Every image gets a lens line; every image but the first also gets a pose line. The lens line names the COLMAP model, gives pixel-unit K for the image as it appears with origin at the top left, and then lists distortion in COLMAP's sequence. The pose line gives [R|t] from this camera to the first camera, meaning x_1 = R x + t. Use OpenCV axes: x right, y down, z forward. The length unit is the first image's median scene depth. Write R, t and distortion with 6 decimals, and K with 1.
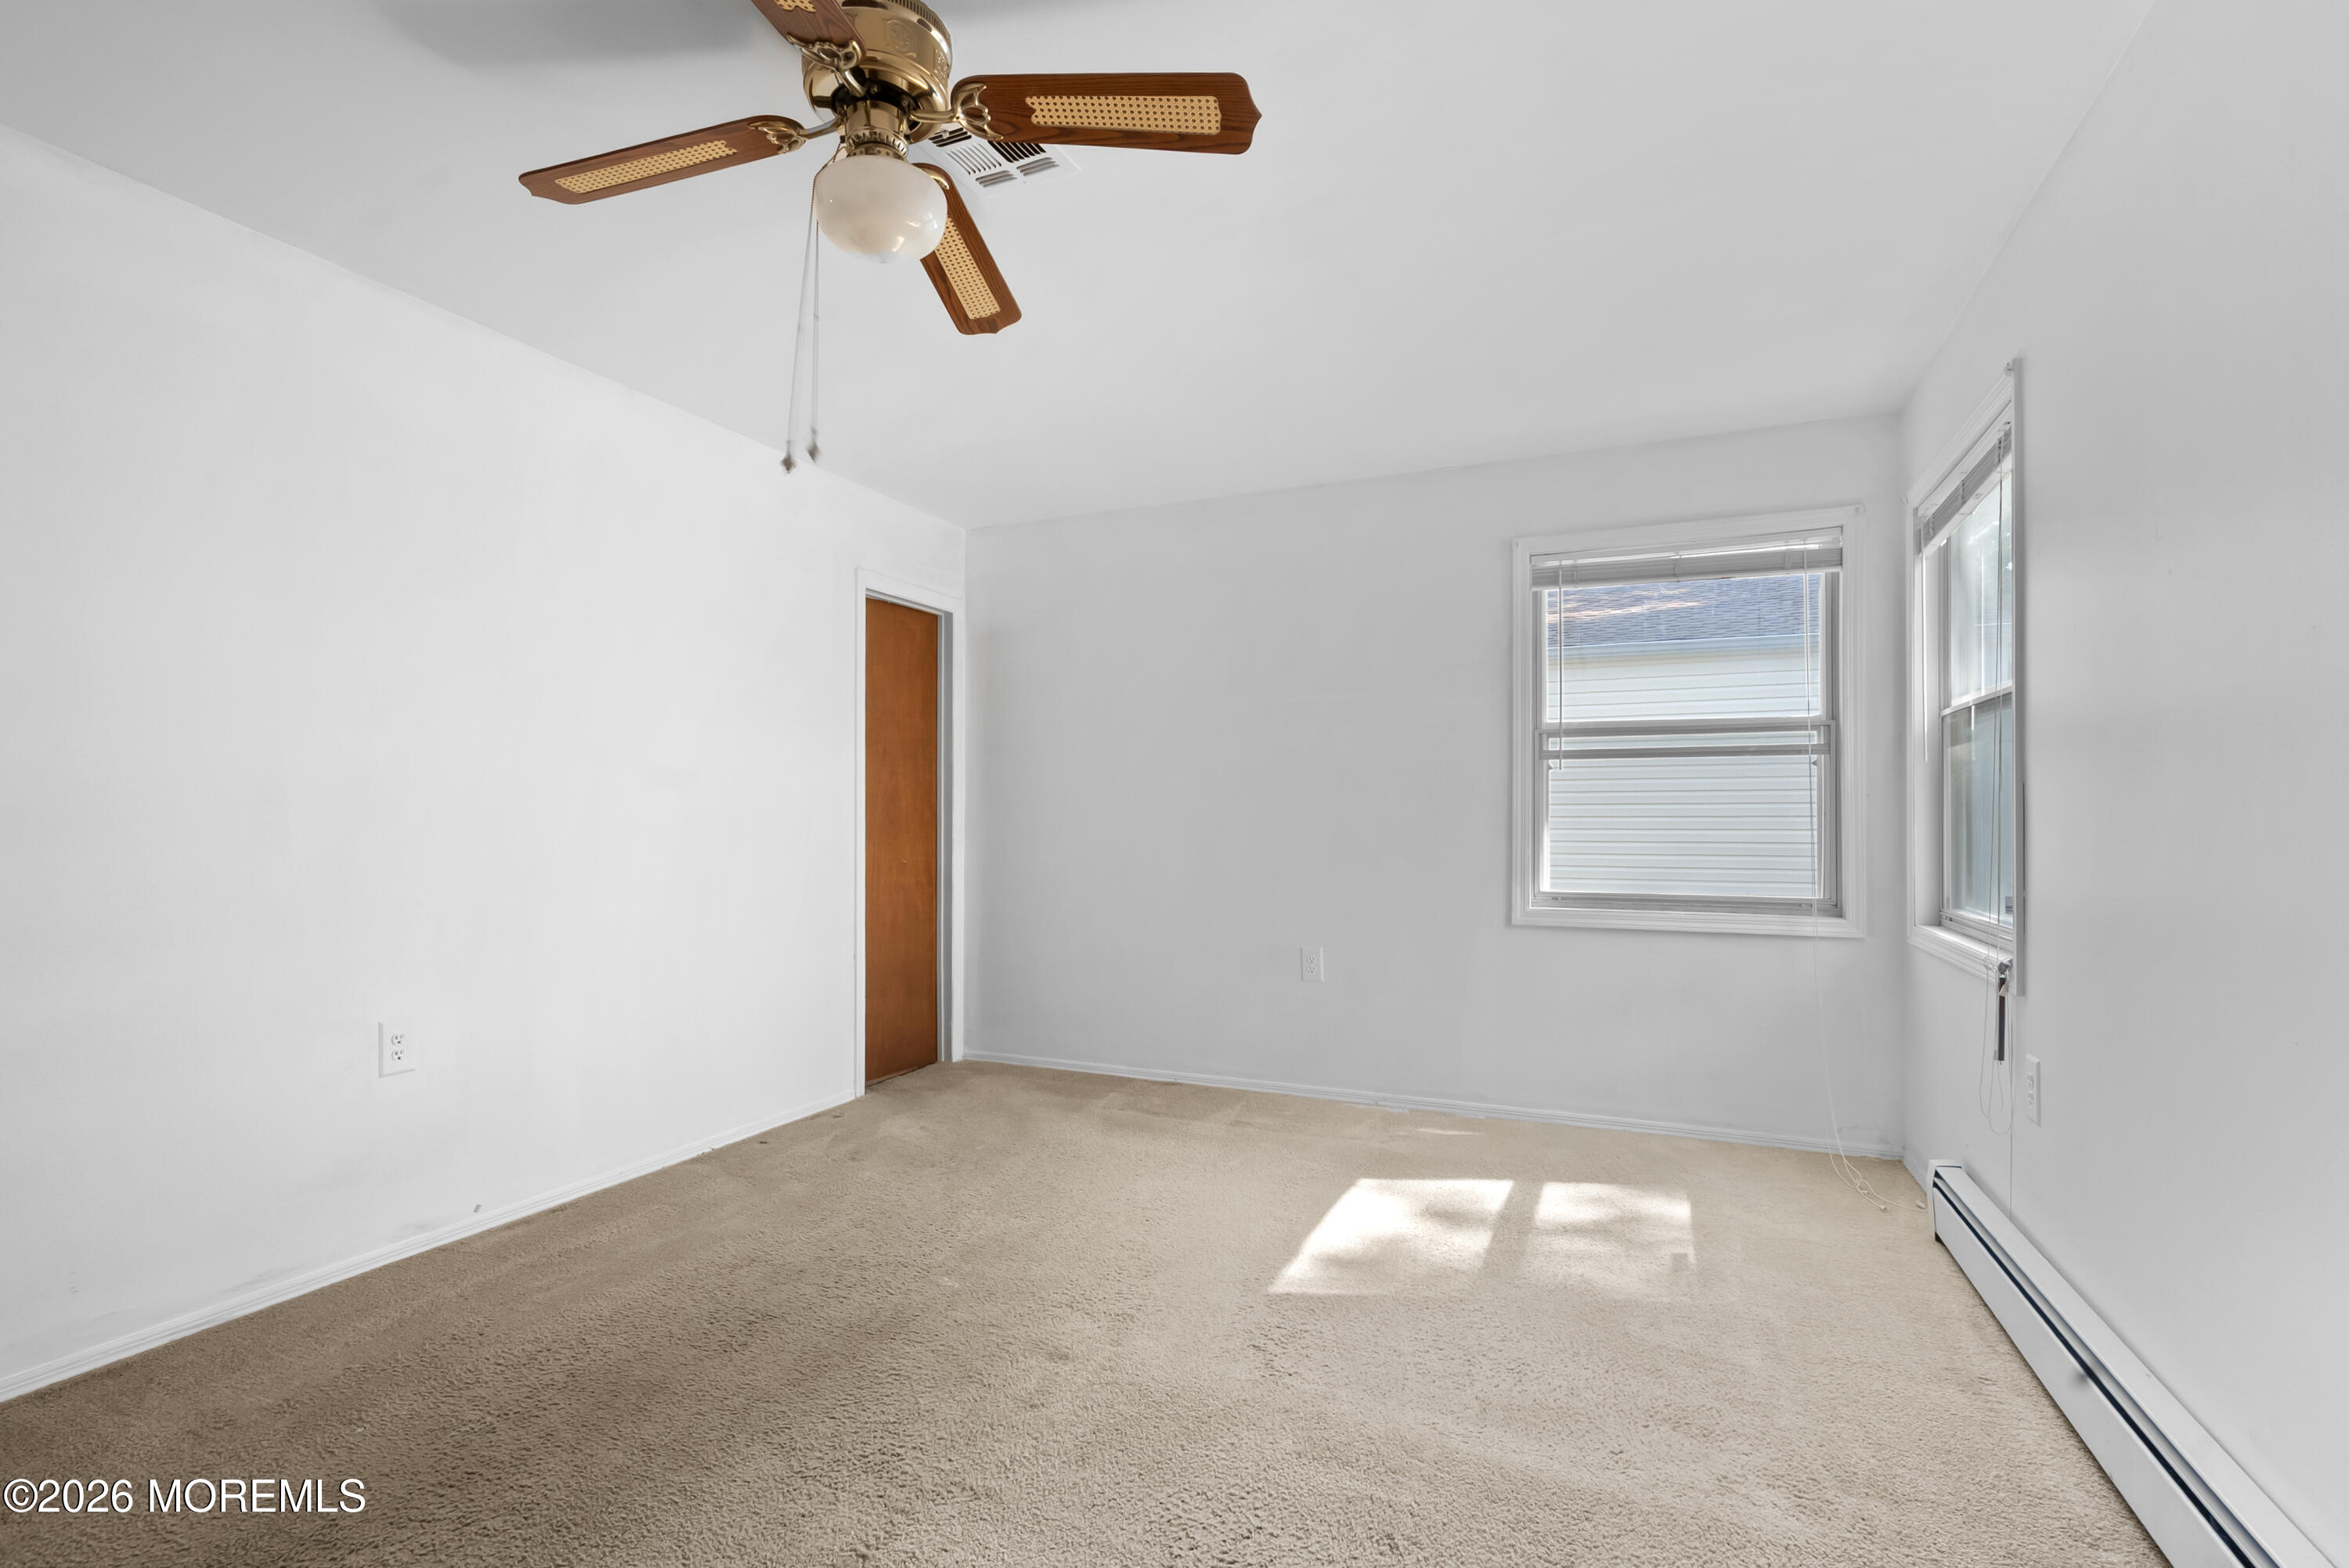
lens RADIAL K [[1092.1, 0, 1177.1], [0, 1092.1, 795.1], [0, 0, 1]] dist [-0.000441, 0.000429]
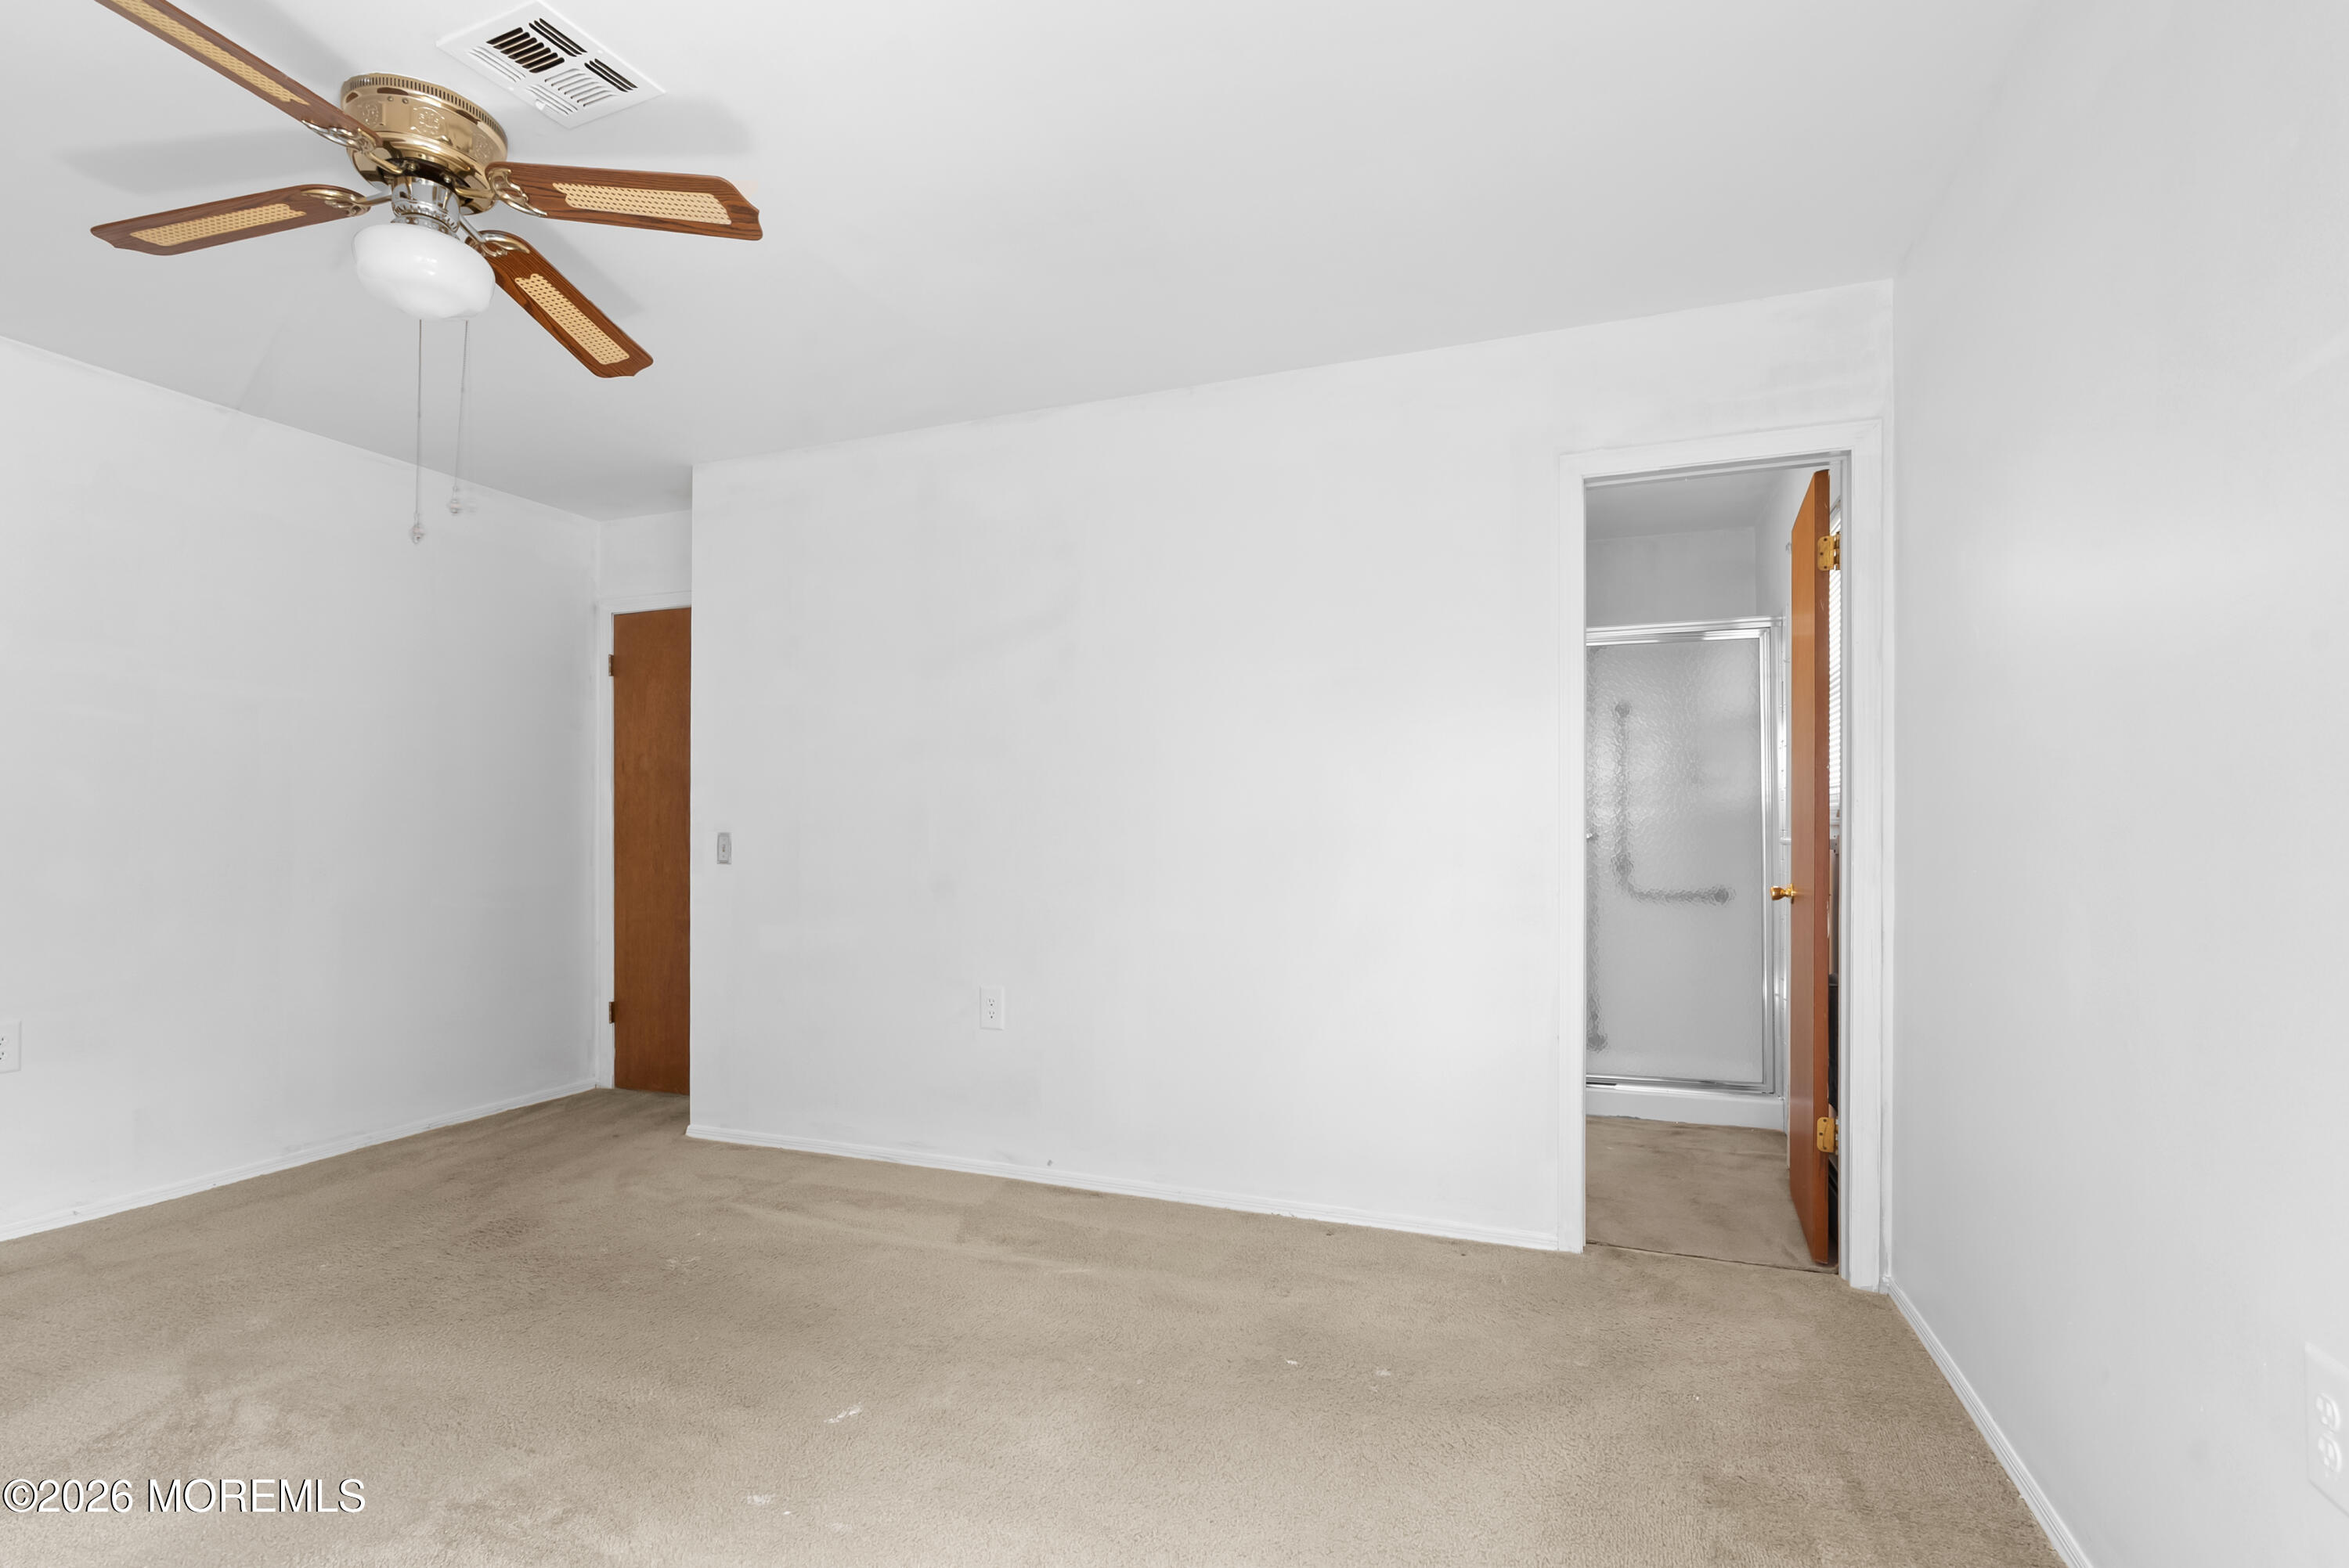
lens RADIAL K [[1101.9, 0, 1182.0], [0, 1101.9, 801.3], [0, 0, 1]] dist [-0.001869, 0.000565]
pose [[0.034375, -0.011814, -0.999339, 0.443771], [0.022528, 0.999685, -0.011043, 0.003596], [0.999155, -0.022133, 0.034630, 0.882604]]
